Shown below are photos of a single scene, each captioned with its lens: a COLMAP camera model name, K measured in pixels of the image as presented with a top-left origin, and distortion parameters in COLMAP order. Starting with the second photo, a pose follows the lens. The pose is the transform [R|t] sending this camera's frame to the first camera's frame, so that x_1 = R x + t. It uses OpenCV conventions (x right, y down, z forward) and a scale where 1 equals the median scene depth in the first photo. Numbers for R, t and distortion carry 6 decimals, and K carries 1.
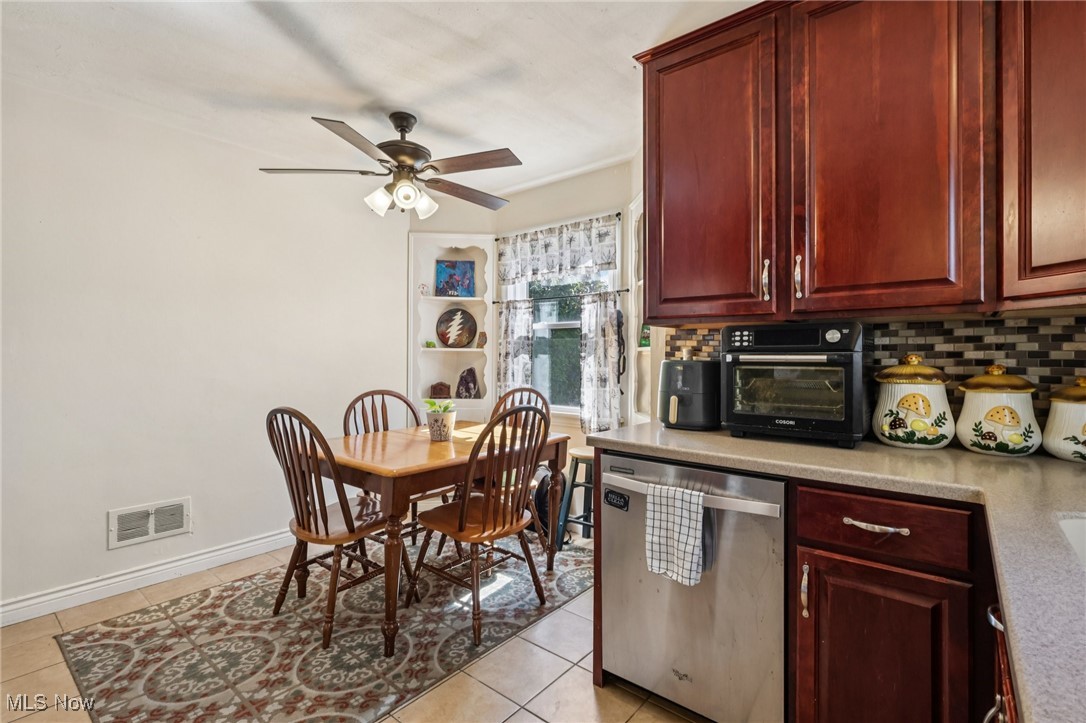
lens RADIAL K [[497.7, 0, 544.4], [0, 497.7, 349.7], [0, 0, 1]] dist [0.000729, 0.000047]
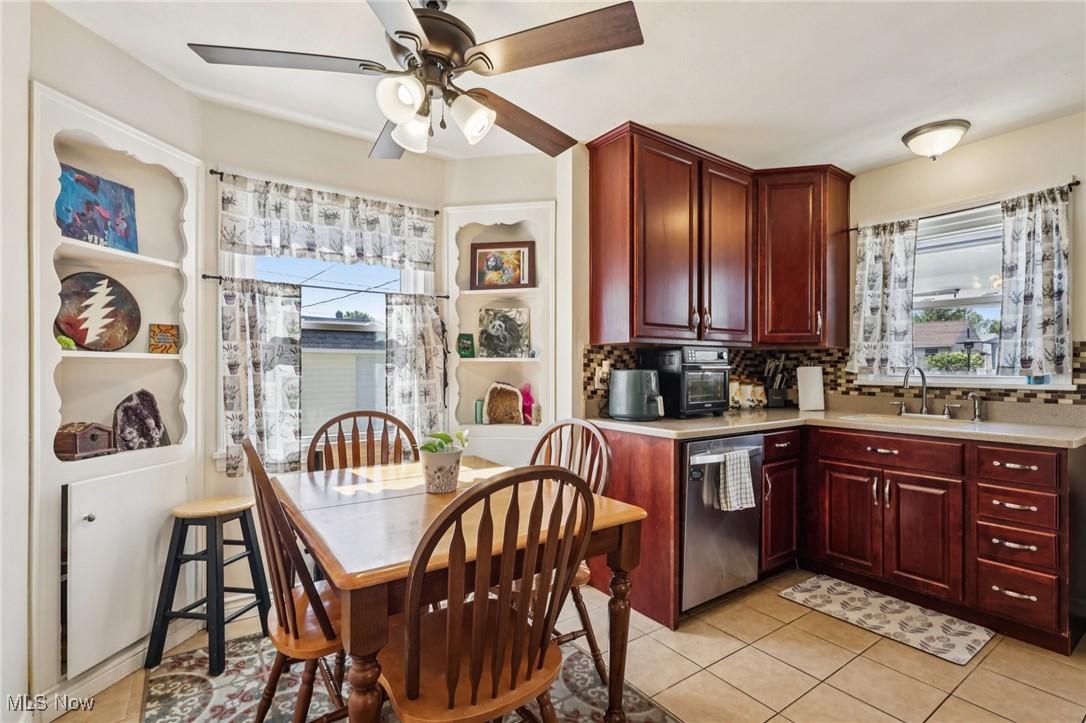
lens RADIAL K [[486.1, 0, 514.5], [0, 486.1, 364.7], [0, 0, 1]] dist [-0.000200, -0.000180]
pose [[0.299987, -0.000894, 0.953943, -0.539711], [-0.007558, 0.999966, 0.003314, 0.004690], [-0.953913, -0.008204, 0.299970, 0.477809]]
